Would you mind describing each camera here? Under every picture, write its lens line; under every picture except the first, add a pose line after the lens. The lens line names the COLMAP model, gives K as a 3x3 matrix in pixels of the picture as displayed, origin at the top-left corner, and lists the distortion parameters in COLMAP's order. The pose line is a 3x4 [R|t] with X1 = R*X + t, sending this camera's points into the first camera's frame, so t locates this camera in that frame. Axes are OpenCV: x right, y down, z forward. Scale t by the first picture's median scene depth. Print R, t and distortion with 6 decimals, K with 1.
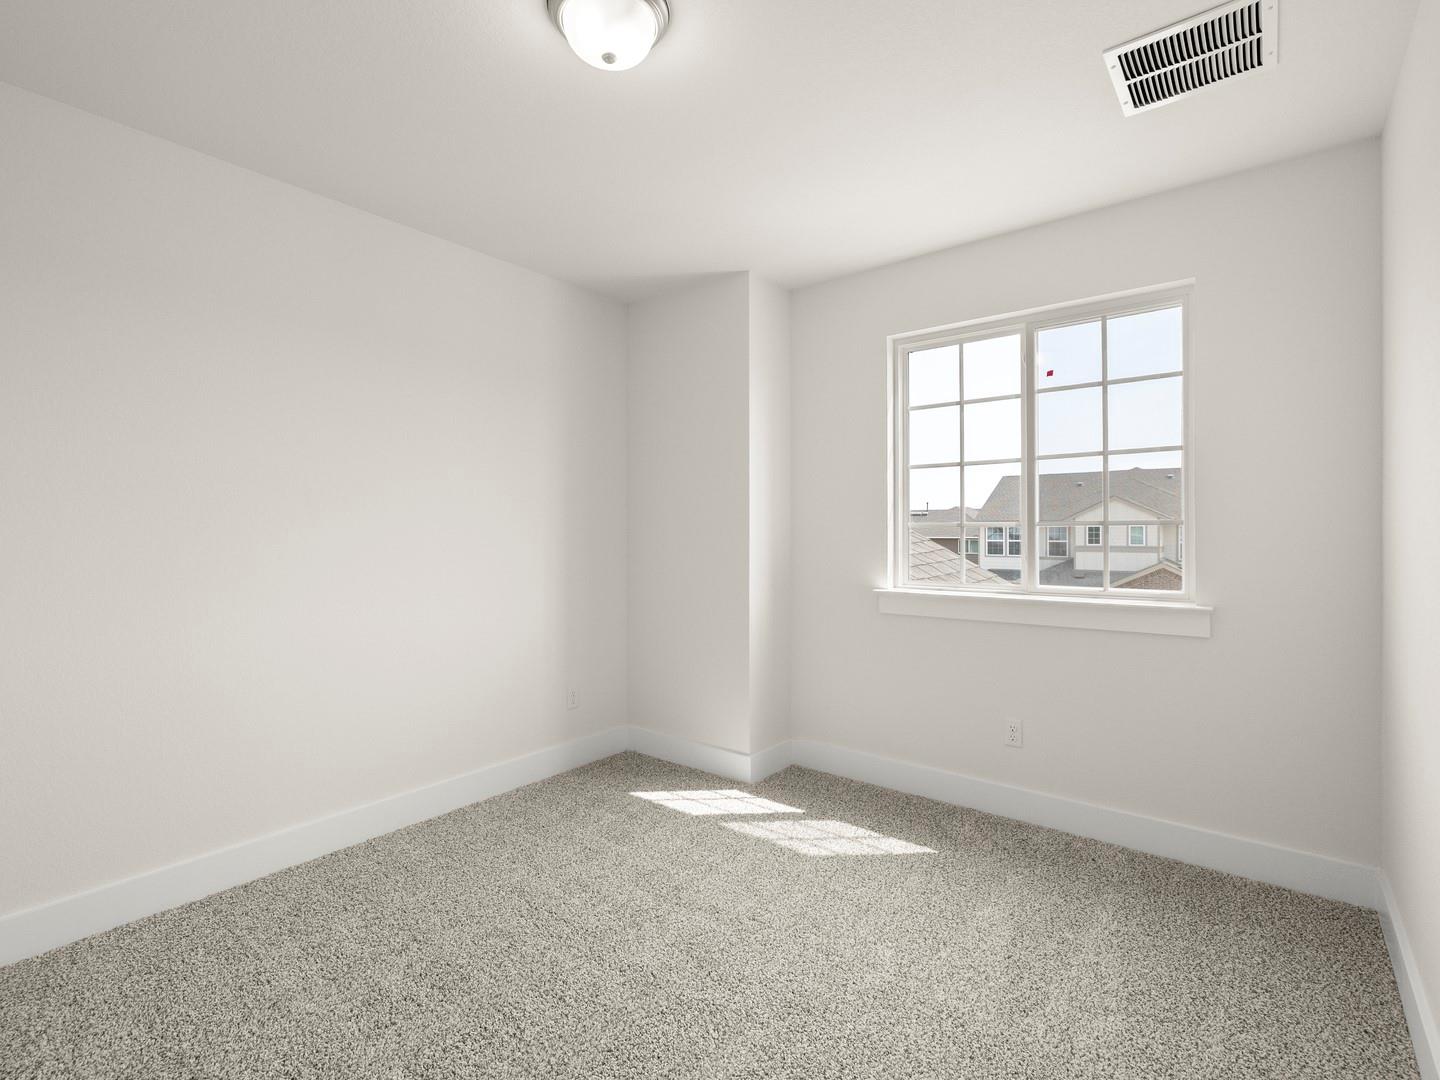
lens RADIAL K [[691.0, 0, 720.0], [0, 691.0, 540.0], [0, 0, 1]] dist [0.001878, 0.000000]
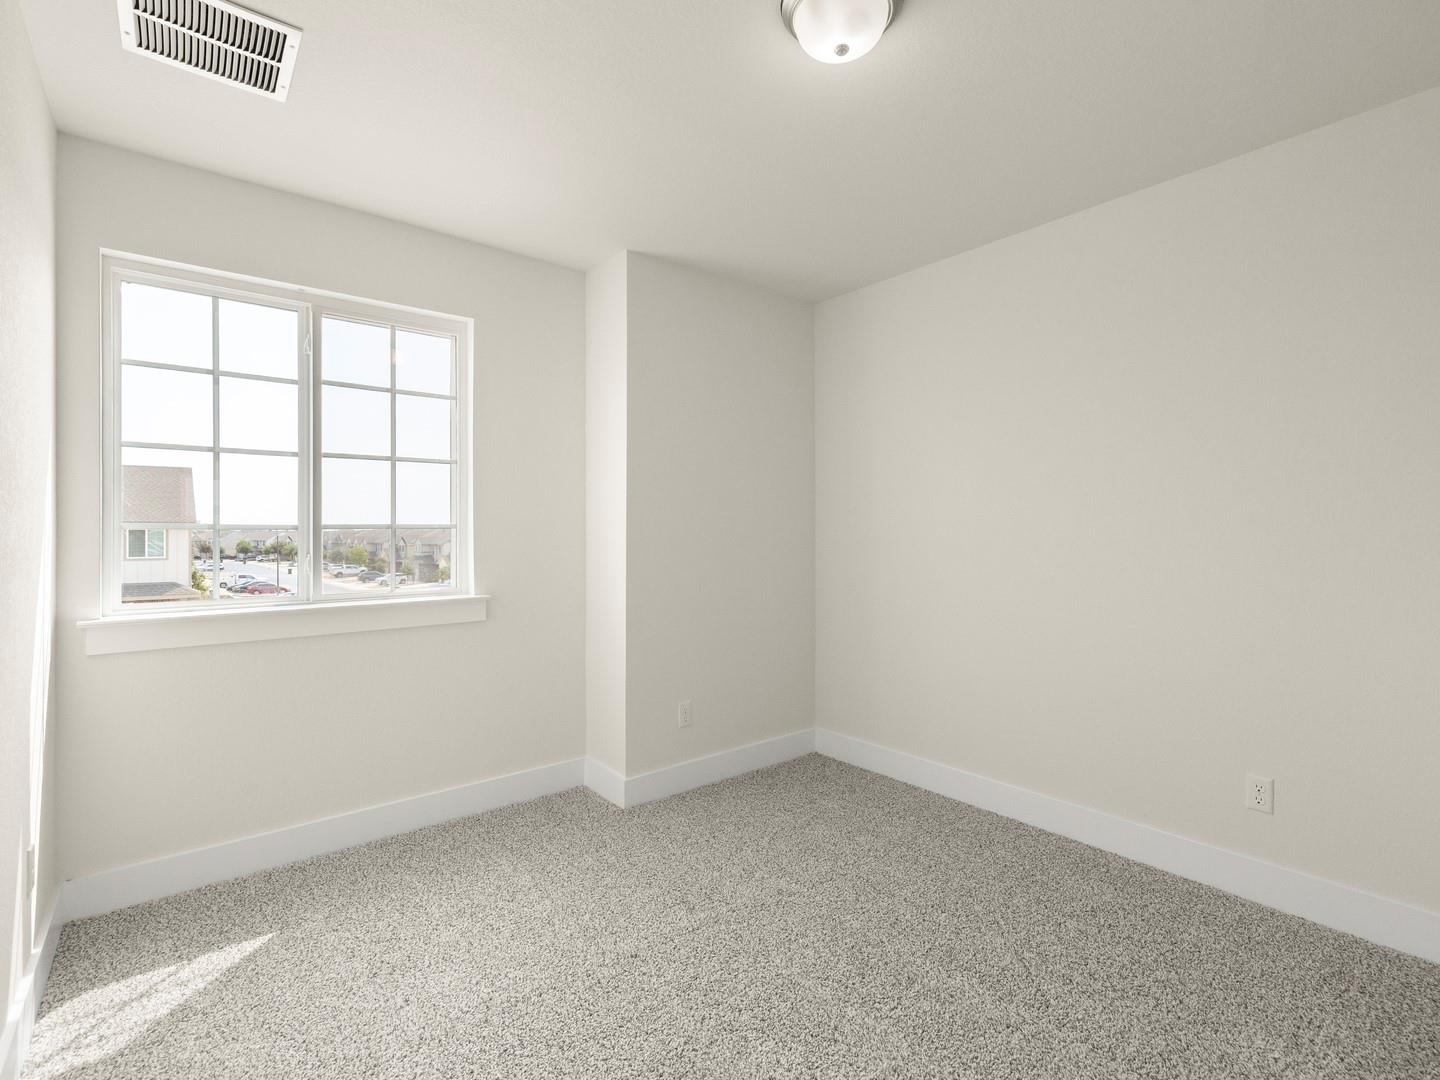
lens RADIAL K [[689.2, 0, 720.0], [0, 689.2, 540.0], [0, 0, 1]] dist [0.048862, 0.000125]
pose [[0.231557, -0.010134, 0.972769, -0.341500], [0.019627, 0.999791, 0.005743, 0.000568], [-0.972623, 0.017762, 0.231707, 0.276686]]
